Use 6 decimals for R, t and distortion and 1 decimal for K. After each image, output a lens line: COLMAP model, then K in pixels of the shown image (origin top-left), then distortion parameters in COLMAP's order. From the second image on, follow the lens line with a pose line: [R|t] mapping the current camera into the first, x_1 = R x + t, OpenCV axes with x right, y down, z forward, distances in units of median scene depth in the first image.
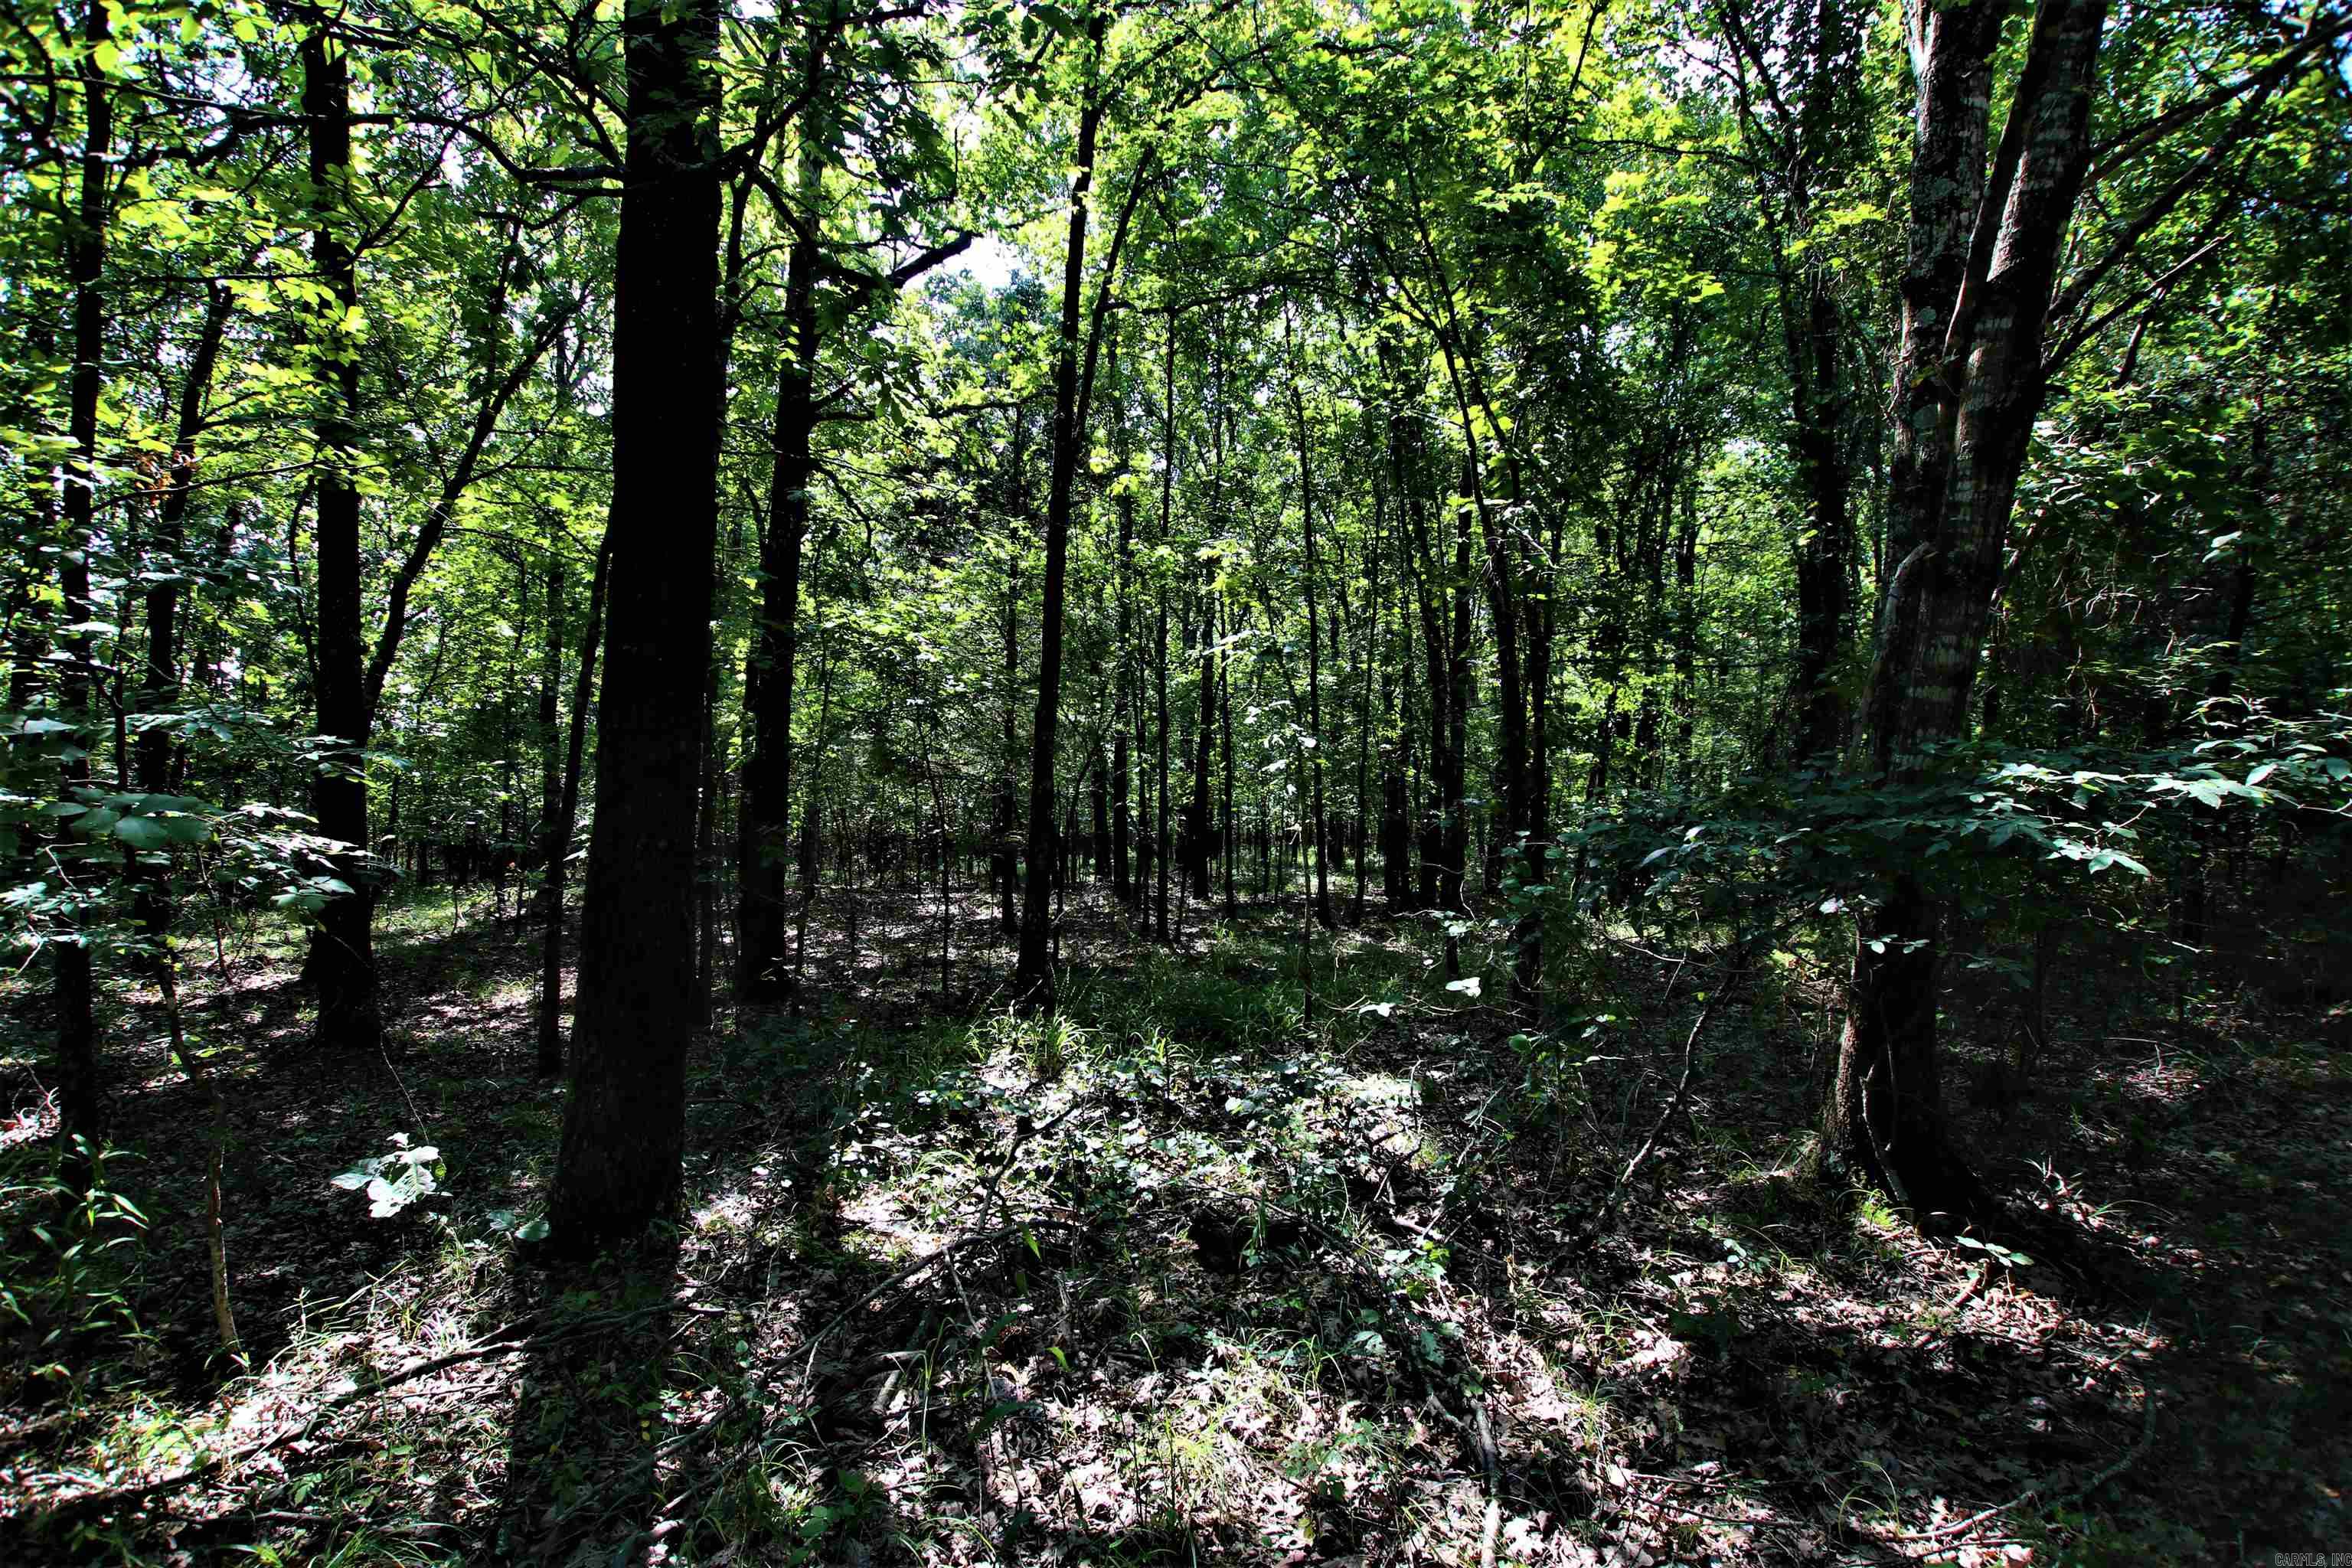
lens RADIAL K [[1118.7, 0, 1176.0], [0, 1118.7, 784.0], [0, 0, 1]] dist [0.000447, 0.000290]
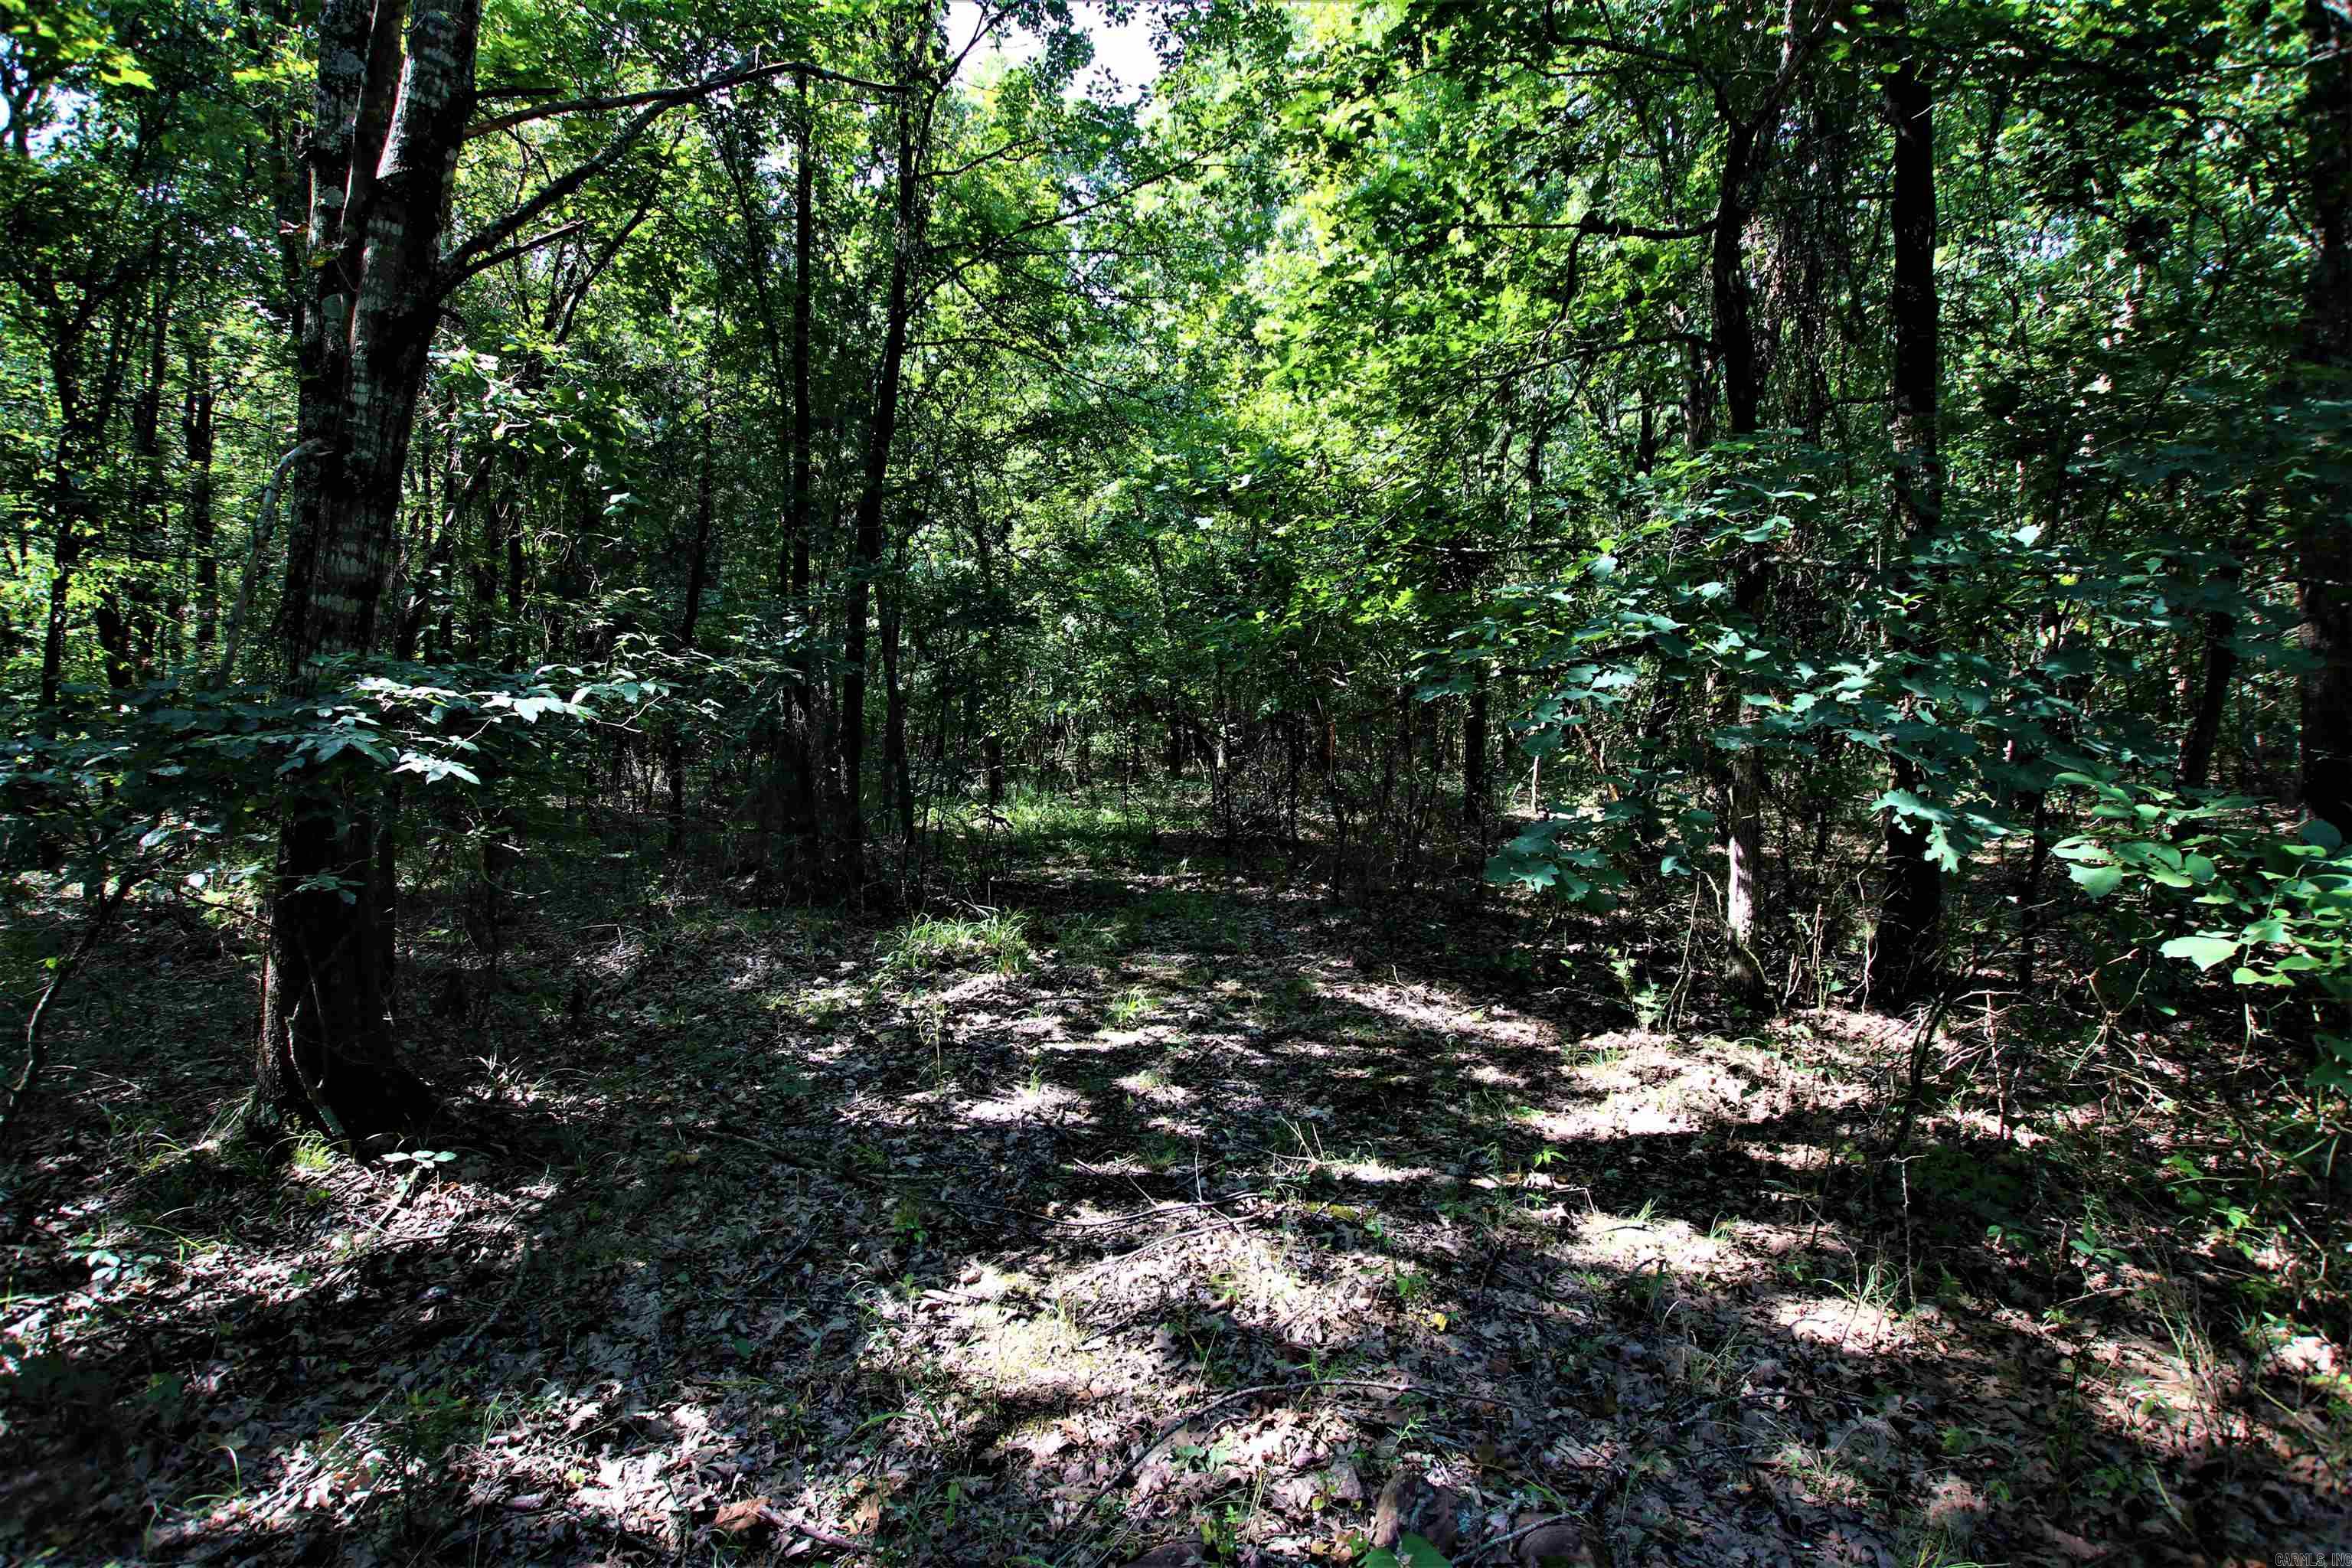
lens RADIAL K [[1086.9, 0, 1175.9], [0, 1086.9, 770.2], [0, 0, 1]] dist [-0.000559, -0.000156]
pose [[0.453464, -0.031862, 0.890705, 0.162998], [-0.019455, 0.998769, 0.045632, 0.004428], [-0.891062, -0.038021, 0.452286, -0.050089]]
